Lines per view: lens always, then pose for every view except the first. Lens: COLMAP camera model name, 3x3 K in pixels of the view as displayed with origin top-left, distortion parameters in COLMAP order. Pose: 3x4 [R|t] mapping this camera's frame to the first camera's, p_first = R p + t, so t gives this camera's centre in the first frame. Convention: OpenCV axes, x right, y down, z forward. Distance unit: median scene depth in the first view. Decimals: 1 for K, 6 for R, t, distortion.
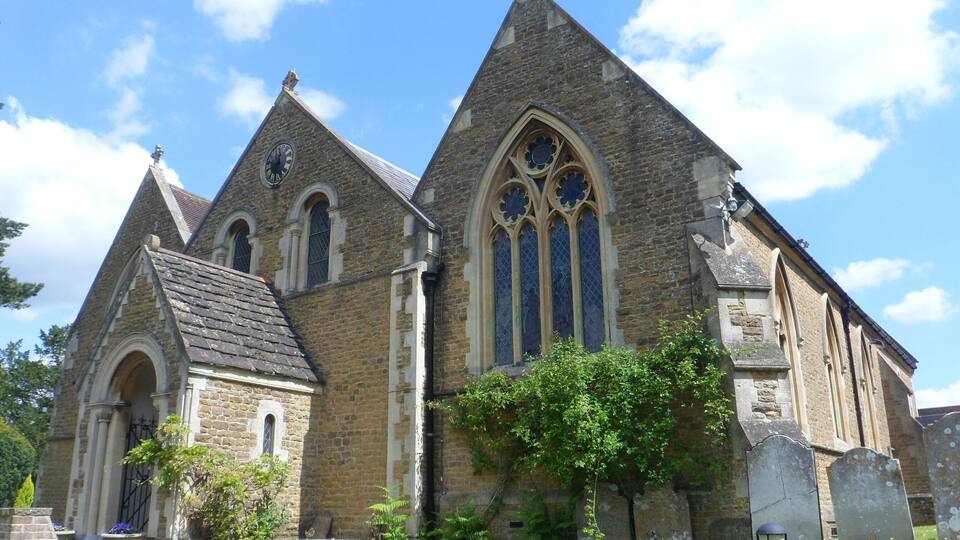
lens RADIAL K [[791.4, 0, 486.2], [0, 791.4, 244.9], [0, 0, 1]] dist [-0.055895, 0.012159]
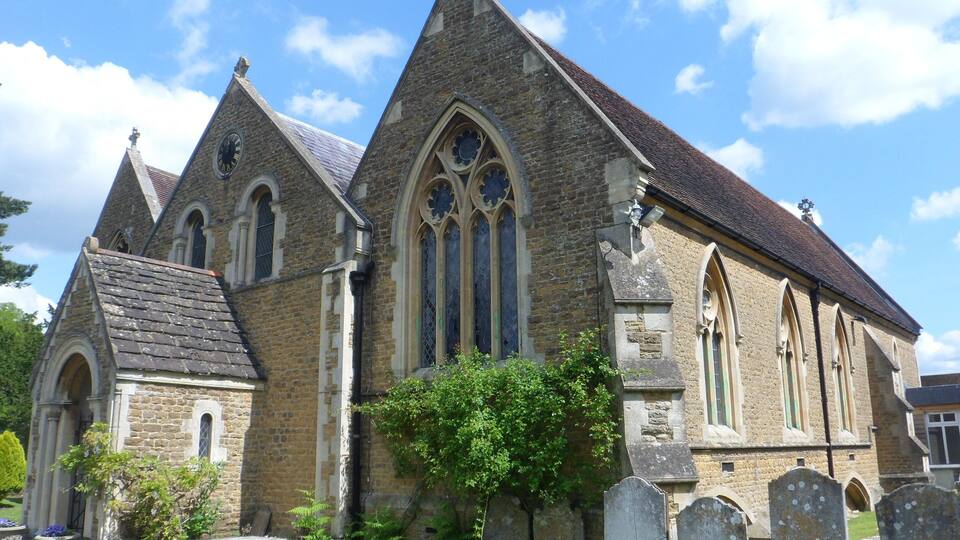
lens RADIAL K [[791.4, 0, 484.9], [0, 791.4, 246.2], [0, 0, 1]] dist [-0.055895, 0.012159]
pose [[0.997849, -0.016485, -0.063441, 0.153932], [0.021244, 0.996951, 0.075084, -0.069790], [0.062009, -0.076270, 0.995157, 0.029200]]
